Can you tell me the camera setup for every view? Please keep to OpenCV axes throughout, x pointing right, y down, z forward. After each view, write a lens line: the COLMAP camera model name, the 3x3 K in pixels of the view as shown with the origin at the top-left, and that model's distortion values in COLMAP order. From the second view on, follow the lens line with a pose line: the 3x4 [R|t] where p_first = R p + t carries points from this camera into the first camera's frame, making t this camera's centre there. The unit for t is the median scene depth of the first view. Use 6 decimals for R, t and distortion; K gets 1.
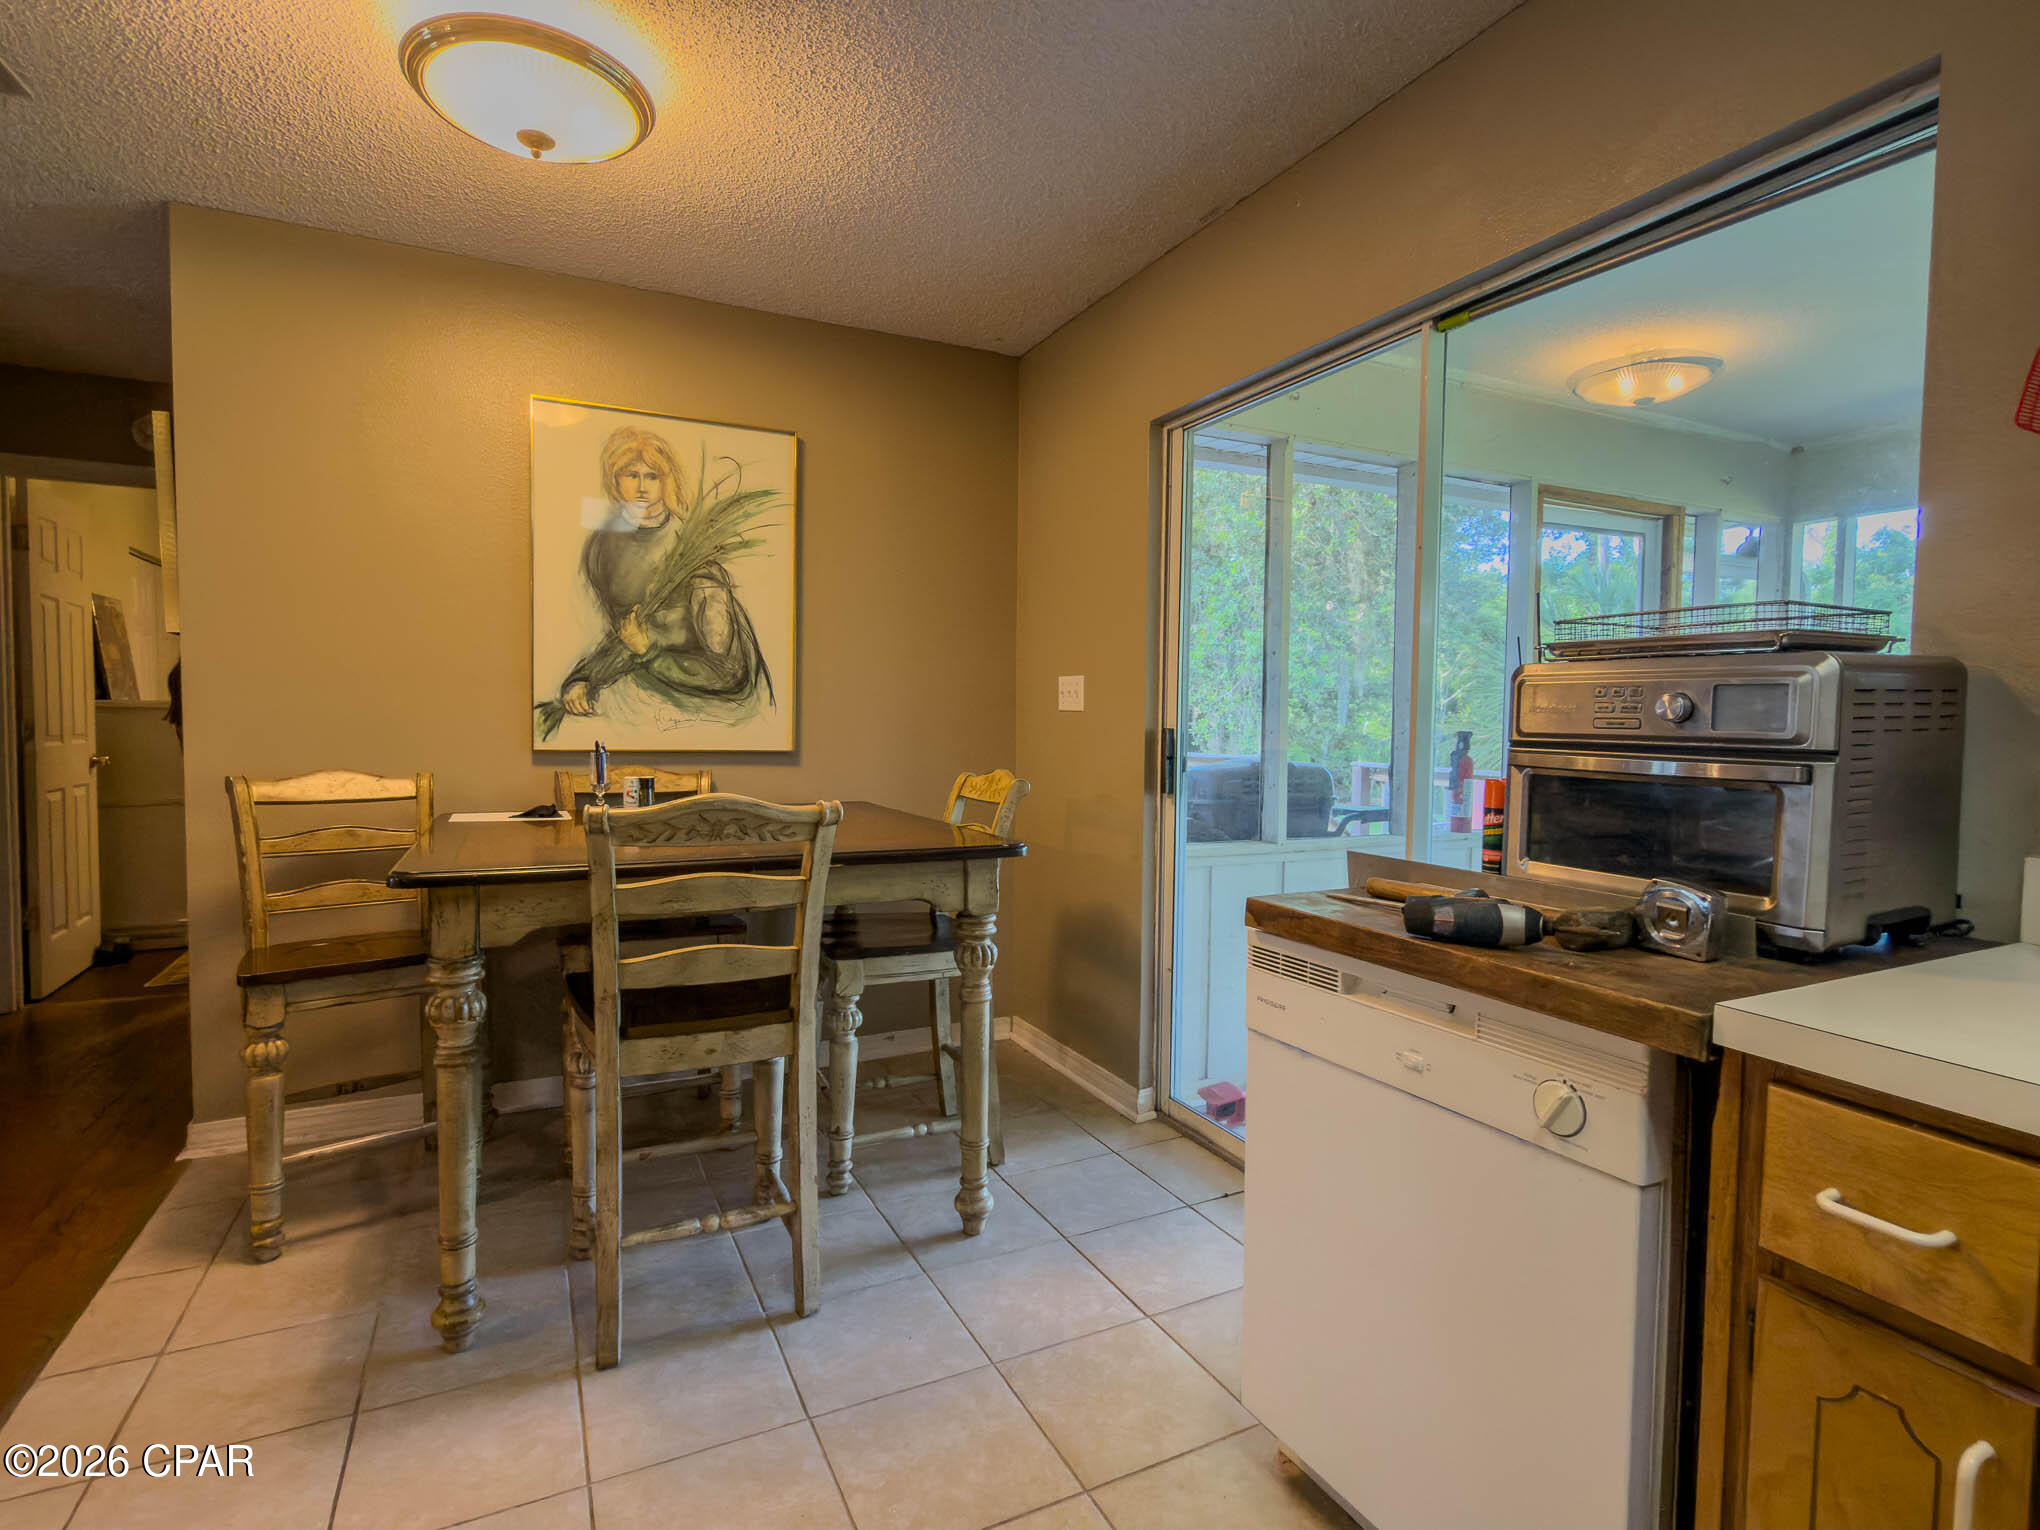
lens RADIAL K [[1024.3, 0, 1023.8], [0, 1024.3, 766.9], [0, 0, 1]] dist [0.000822, -0.000112]
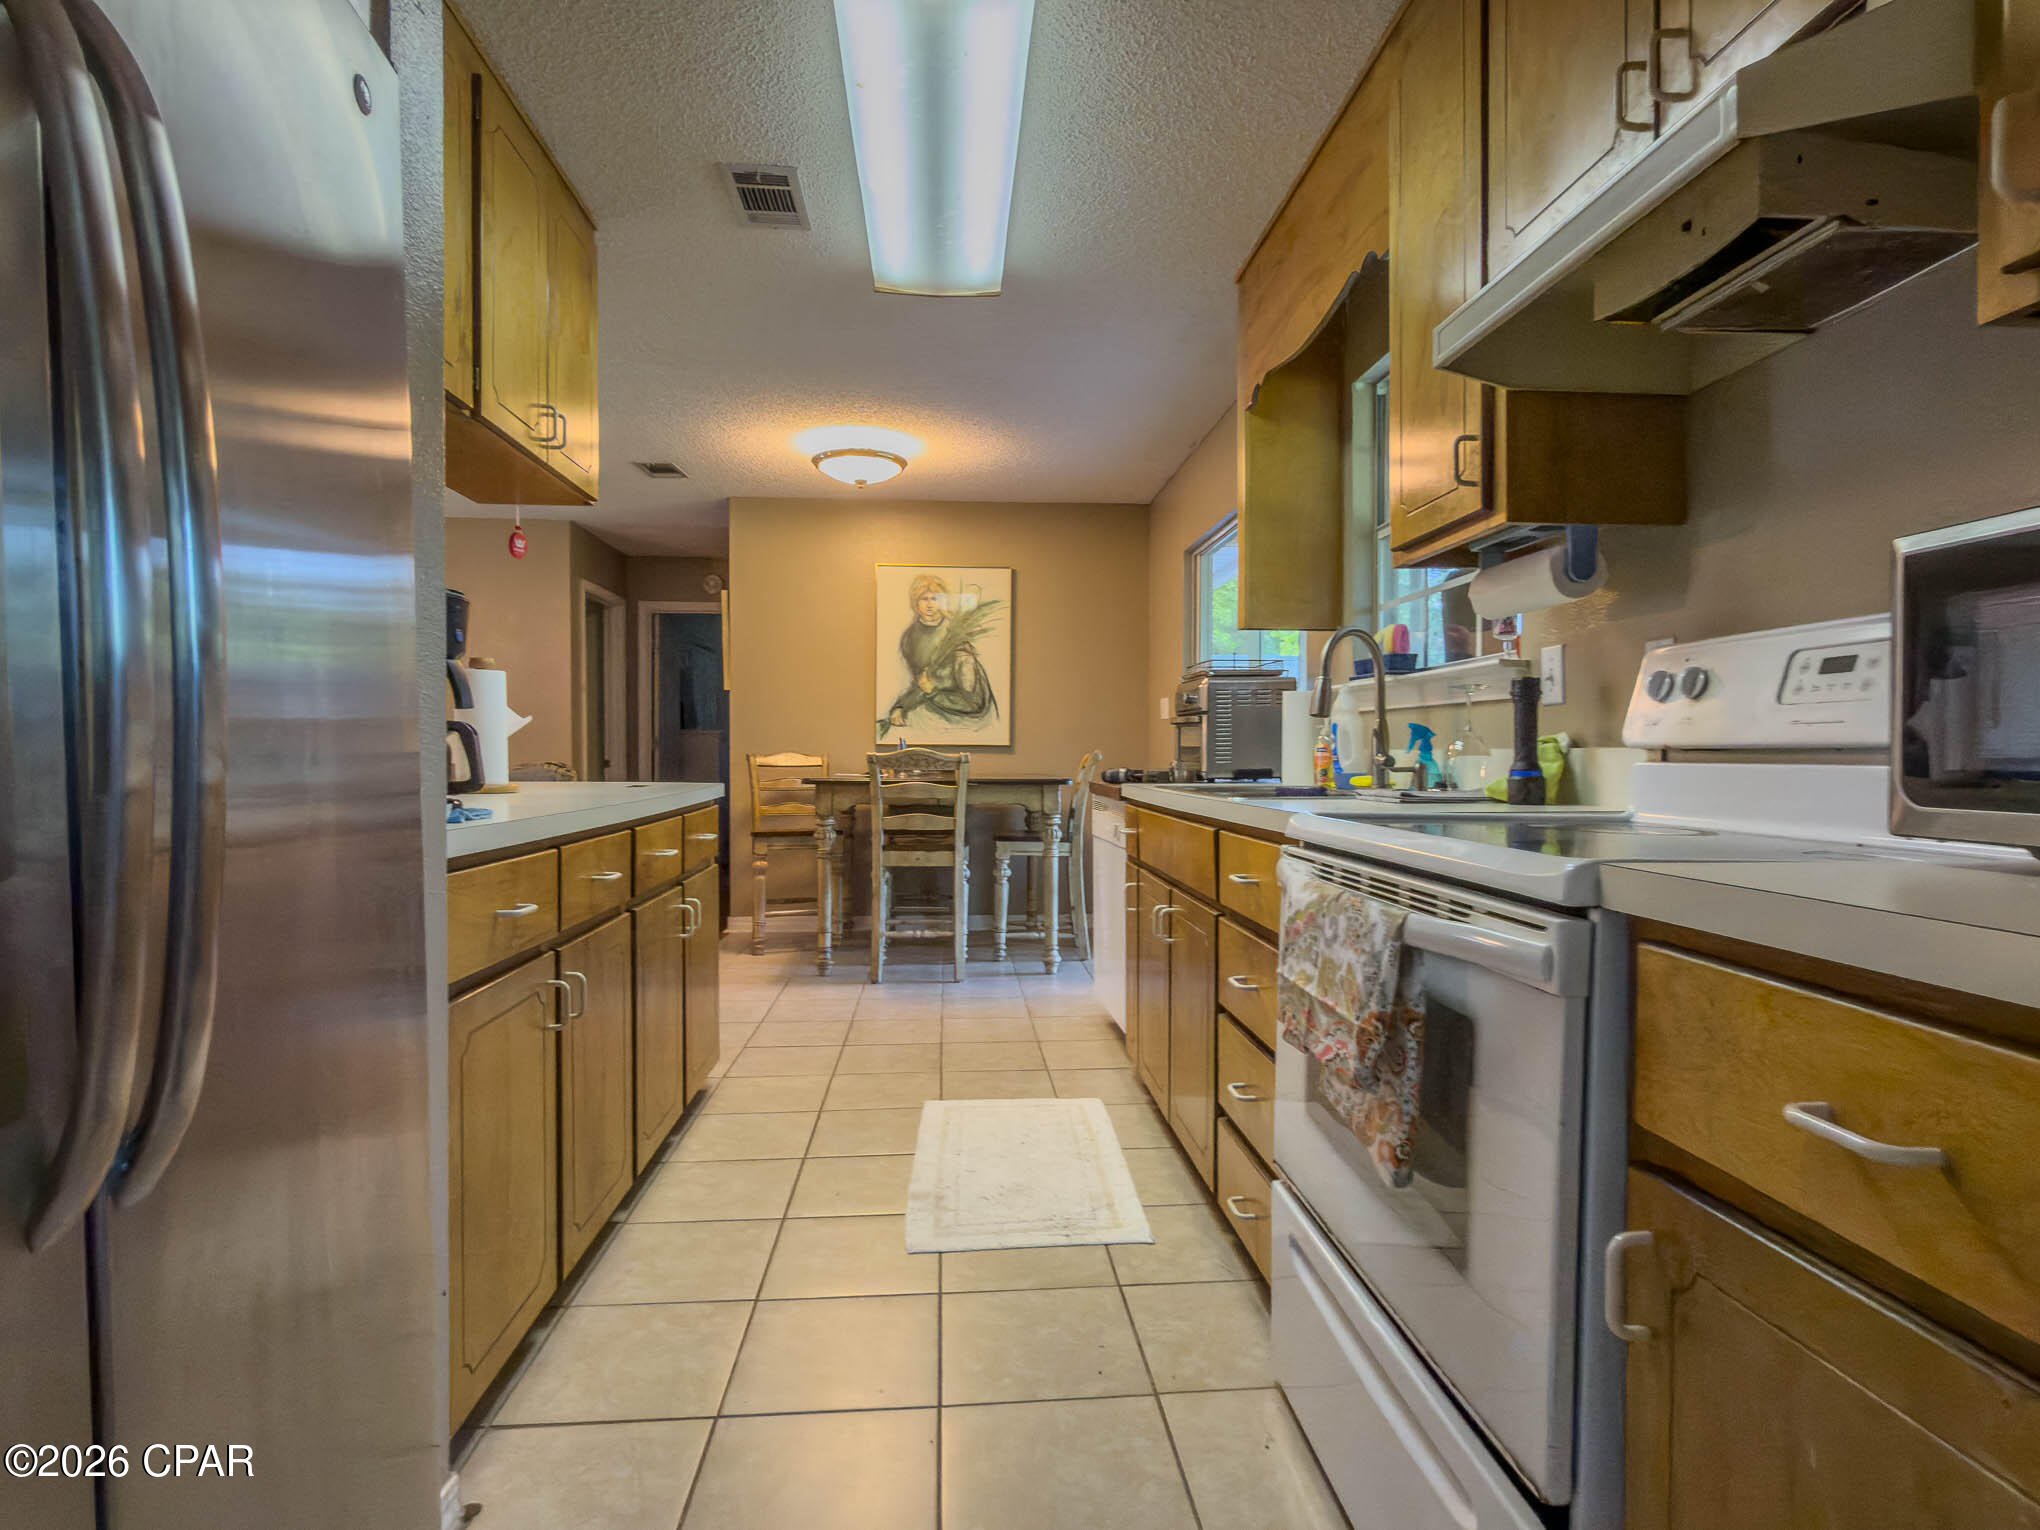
lens RADIAL K [[1024.3, 0, 1023.8], [0, 1024.3, 766.9], [0, 0, 1]] dist [0.000822, -0.000112]
pose [[0.928283, -0.004286, -0.371850, 0.489813], [-0.009103, 0.999372, -0.034243, 0.088328], [0.371763, 0.035172, 0.927661, -0.676980]]
